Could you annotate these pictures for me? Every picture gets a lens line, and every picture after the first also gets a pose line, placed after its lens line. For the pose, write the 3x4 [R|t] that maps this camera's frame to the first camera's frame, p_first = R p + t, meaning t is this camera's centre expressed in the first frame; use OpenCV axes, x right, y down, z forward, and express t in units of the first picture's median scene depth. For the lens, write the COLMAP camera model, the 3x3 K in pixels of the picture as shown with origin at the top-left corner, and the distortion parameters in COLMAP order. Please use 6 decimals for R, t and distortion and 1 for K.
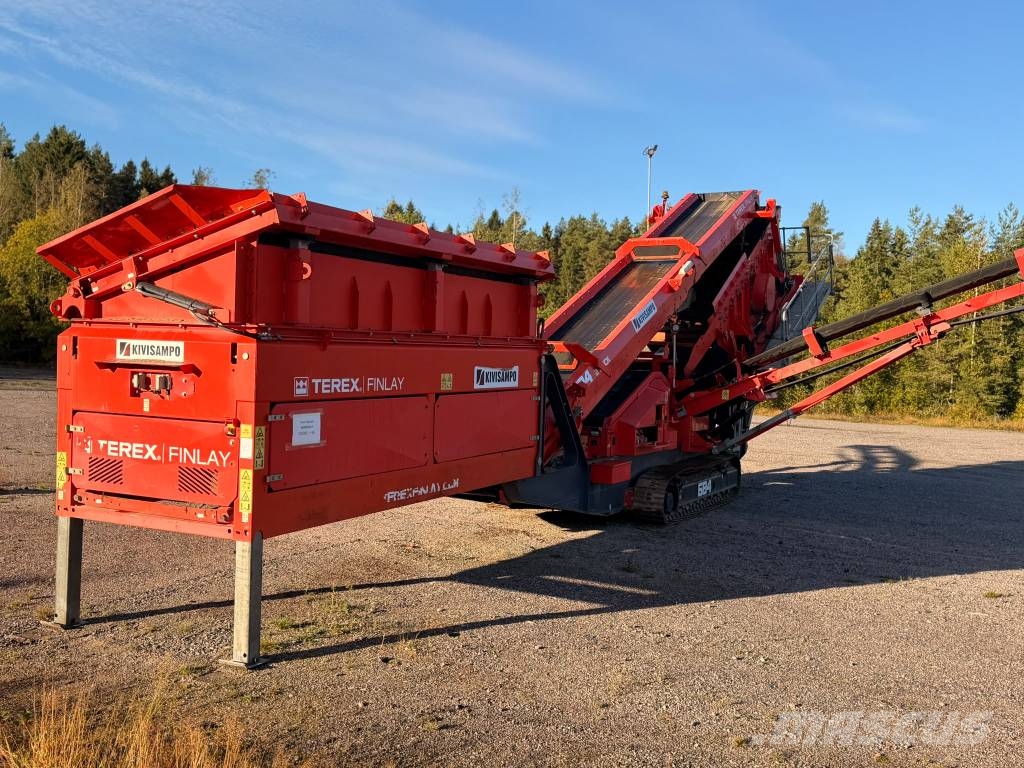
lens RADIAL K [[1032.3, 0, 507.5], [0, 1032.3, 389.6], [0, 0, 1]] dist [0.135172, -0.212026]
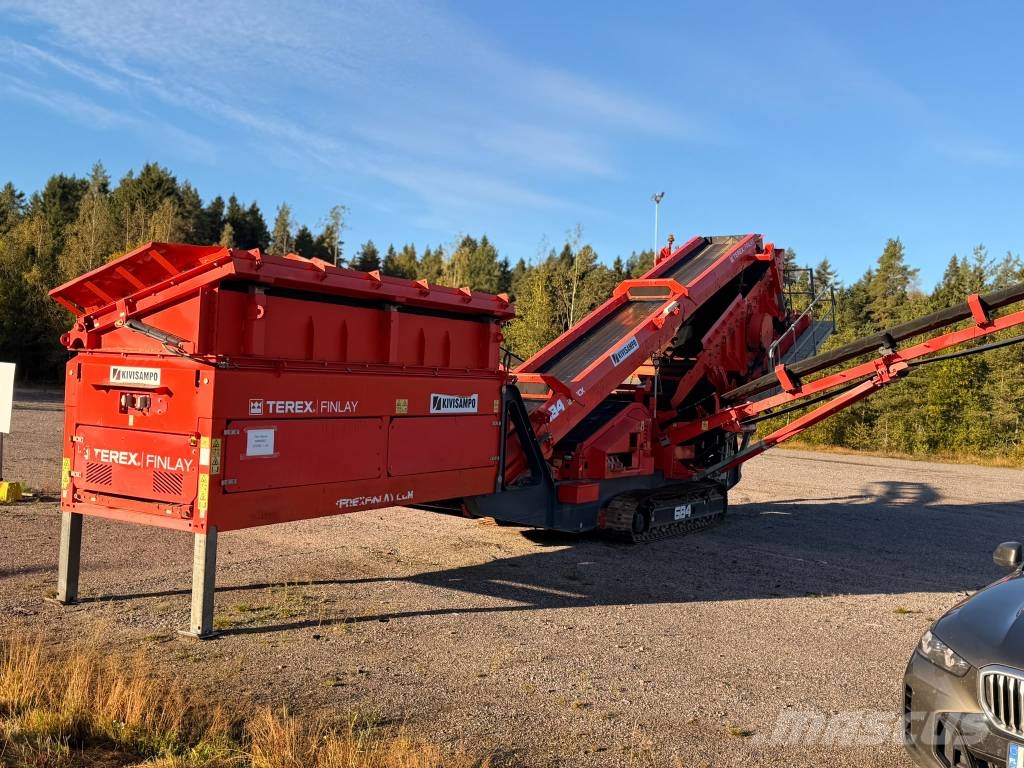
lens RADIAL K [[1035.0, 0, 511.9], [0, 1035.0, 380.3], [0, 0, 1]] dist [0.131954, -0.234957]
pose [[0.997169, 0.015508, -0.073573, 0.178835], [-0.018409, 0.999072, -0.038926, 0.007430], [0.072901, 0.040170, 0.996530, -0.179522]]
